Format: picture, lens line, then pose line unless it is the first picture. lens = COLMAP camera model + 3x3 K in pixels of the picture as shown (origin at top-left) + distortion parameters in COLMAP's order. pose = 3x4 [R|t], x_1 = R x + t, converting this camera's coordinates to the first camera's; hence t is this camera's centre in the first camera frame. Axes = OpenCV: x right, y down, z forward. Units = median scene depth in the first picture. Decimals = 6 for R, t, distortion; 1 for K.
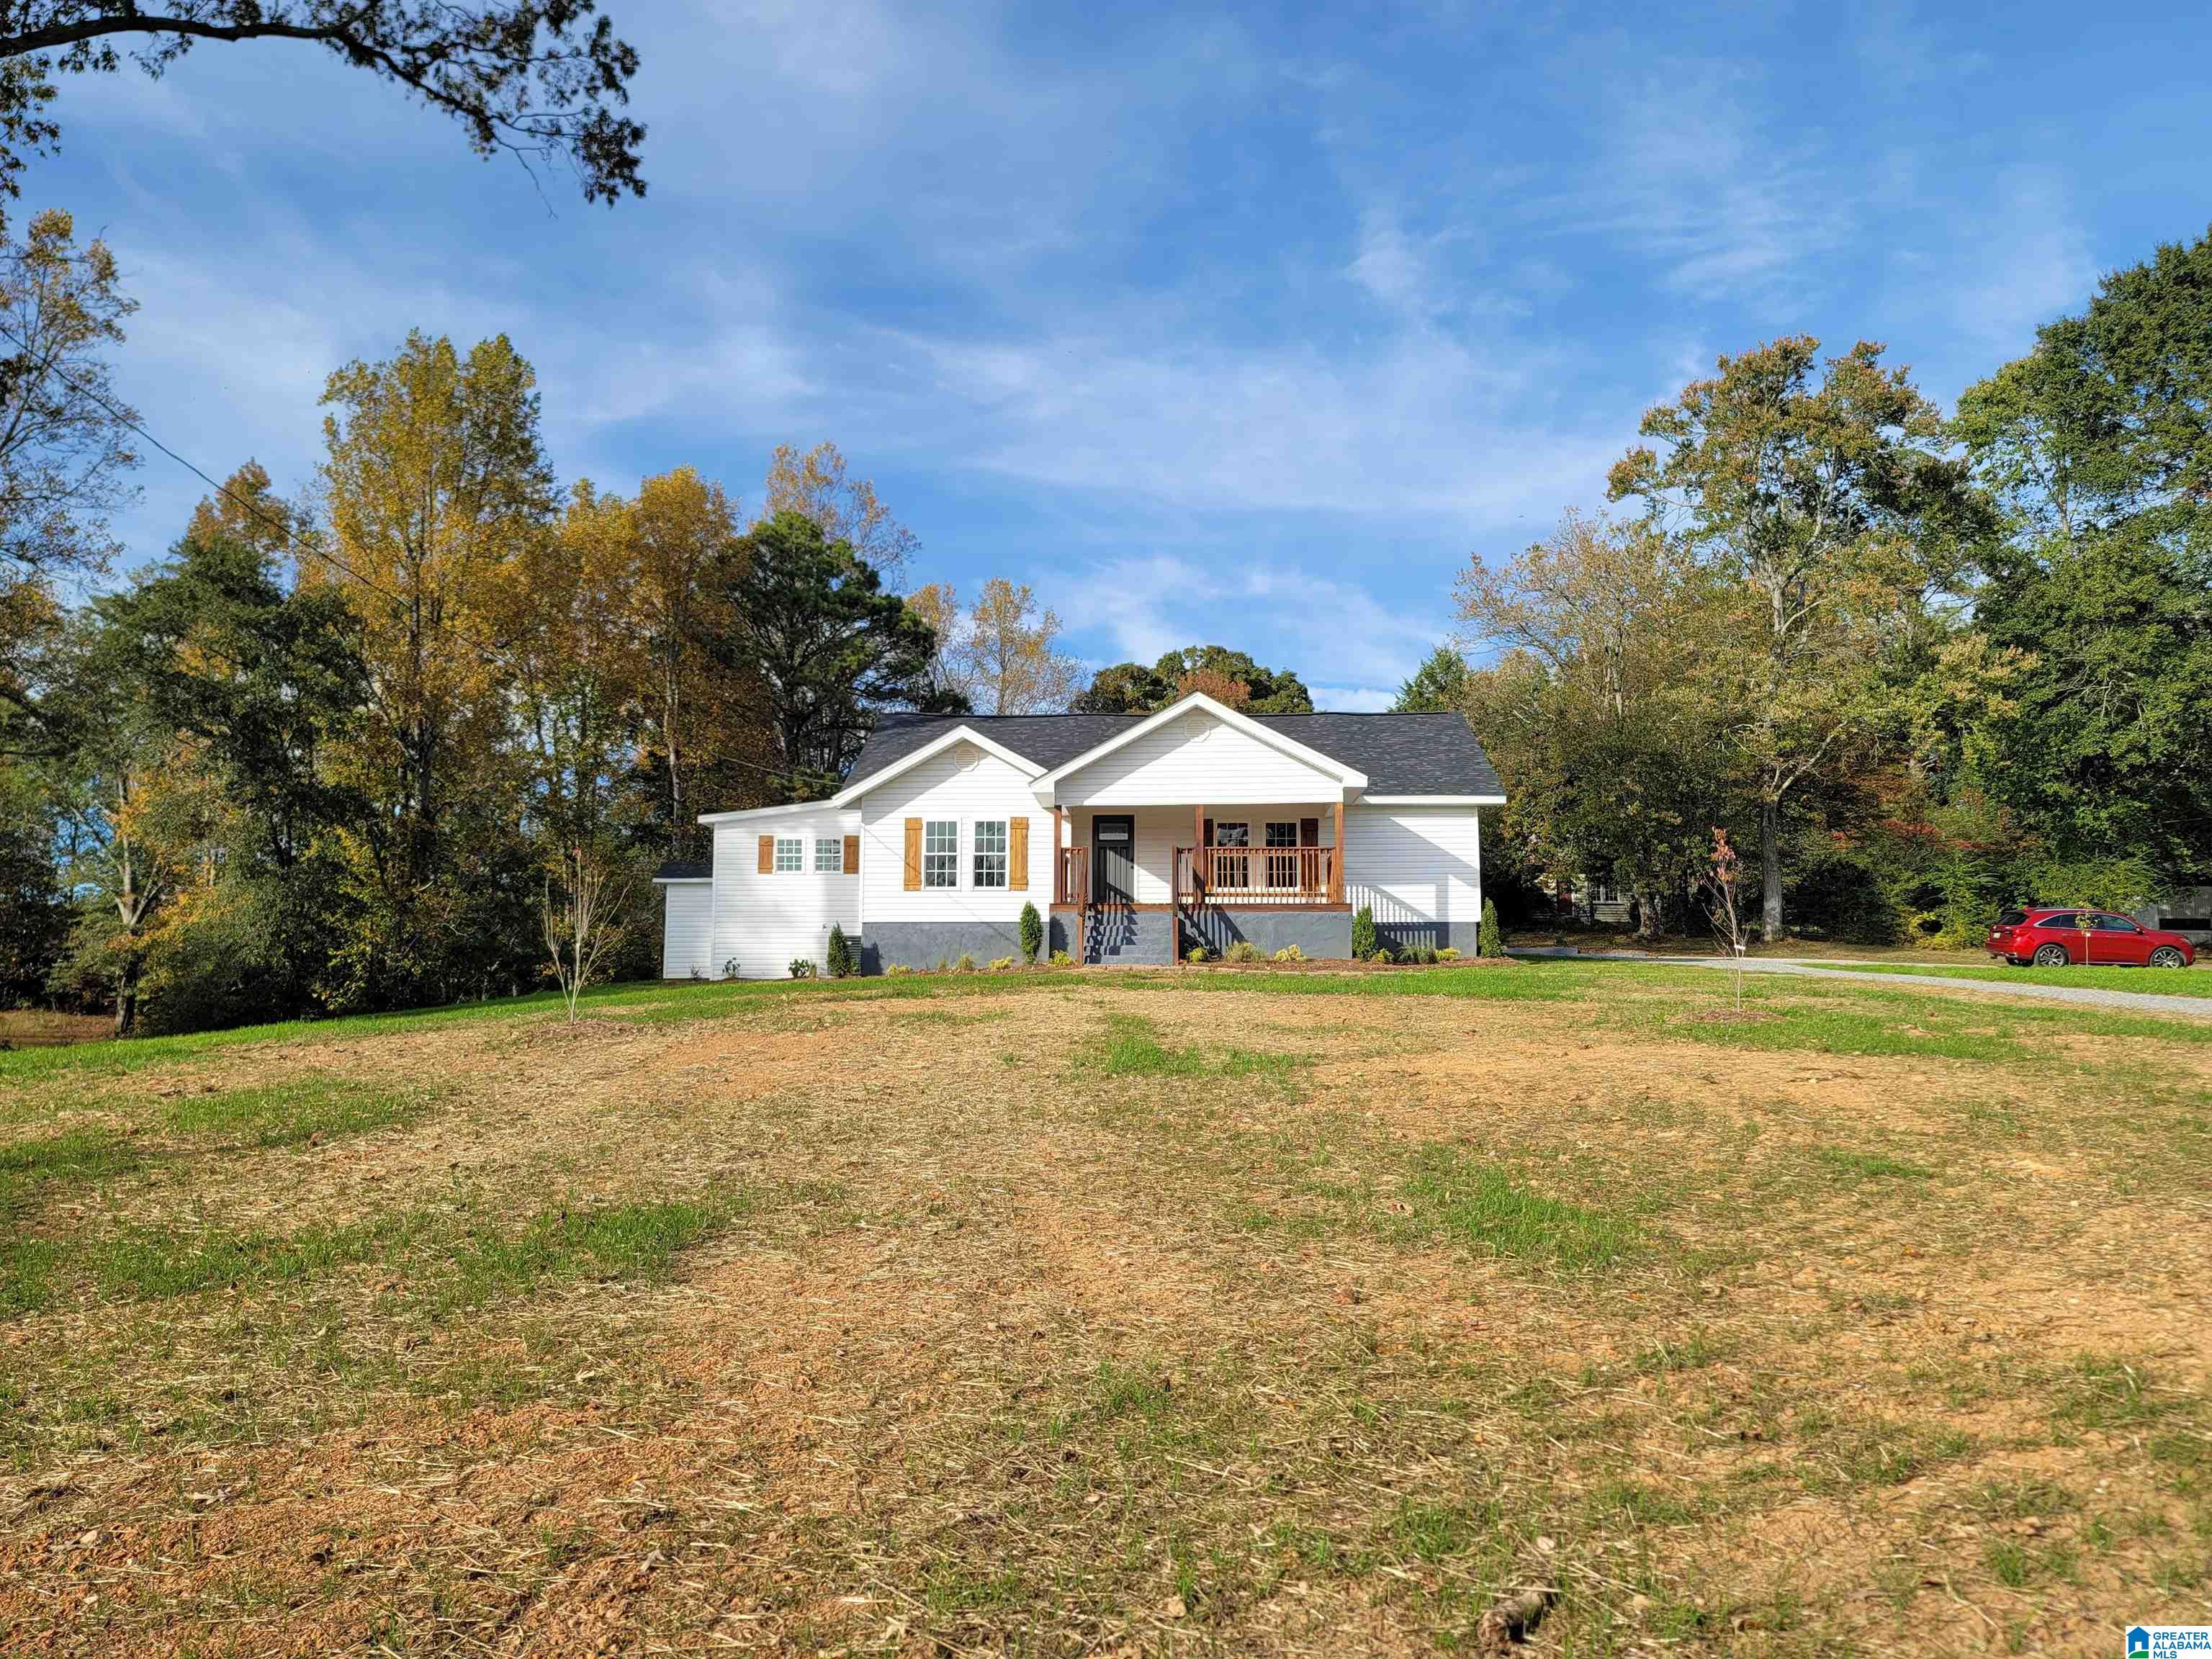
lens RADIAL K [[1607.9, 0, 1096.2], [0, 1607.9, 835.5], [0, 0, 1]] dist [0.094439, -0.103419]
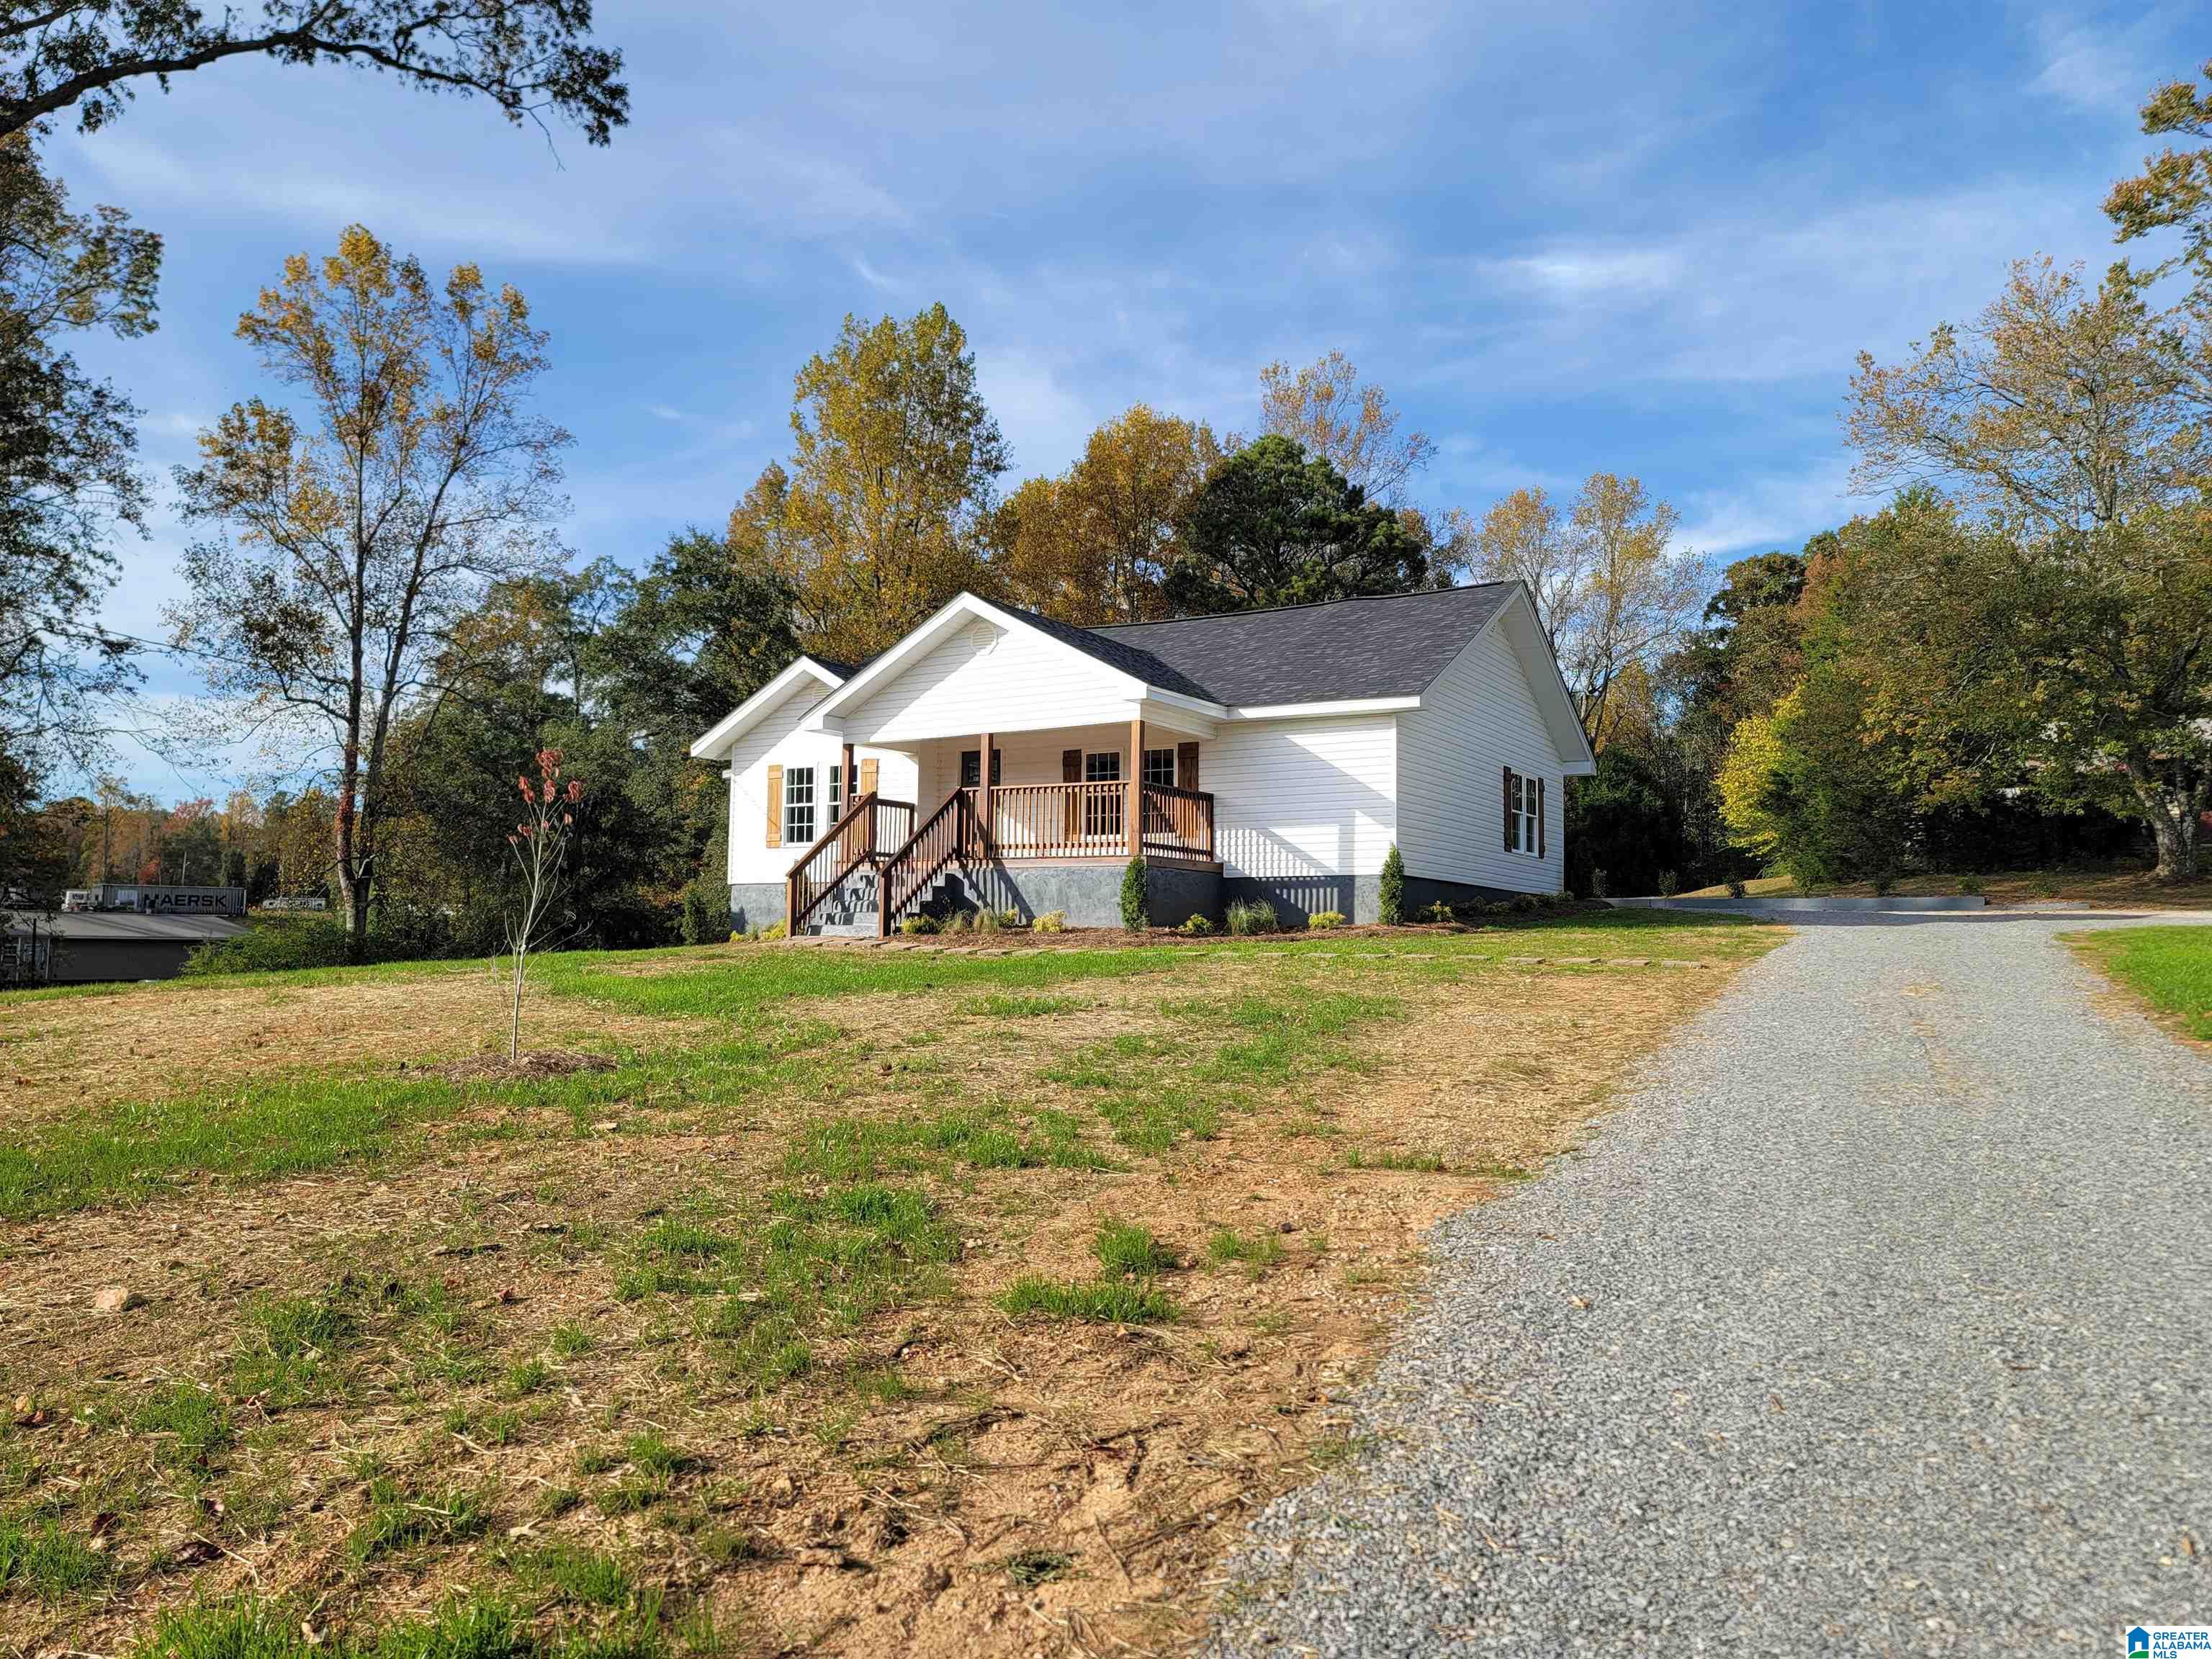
lens RADIAL K [[1607.9, 0, 1096.2], [0, 1607.9, 835.5], [0, 0, 1]] dist [0.094439, -0.103419]
pose [[0.872132, -0.023914, -0.488685, 0.468574], [0.041601, 0.998812, 0.025366, 0.012336], [0.487498, -0.042453, 0.872091, 0.310097]]
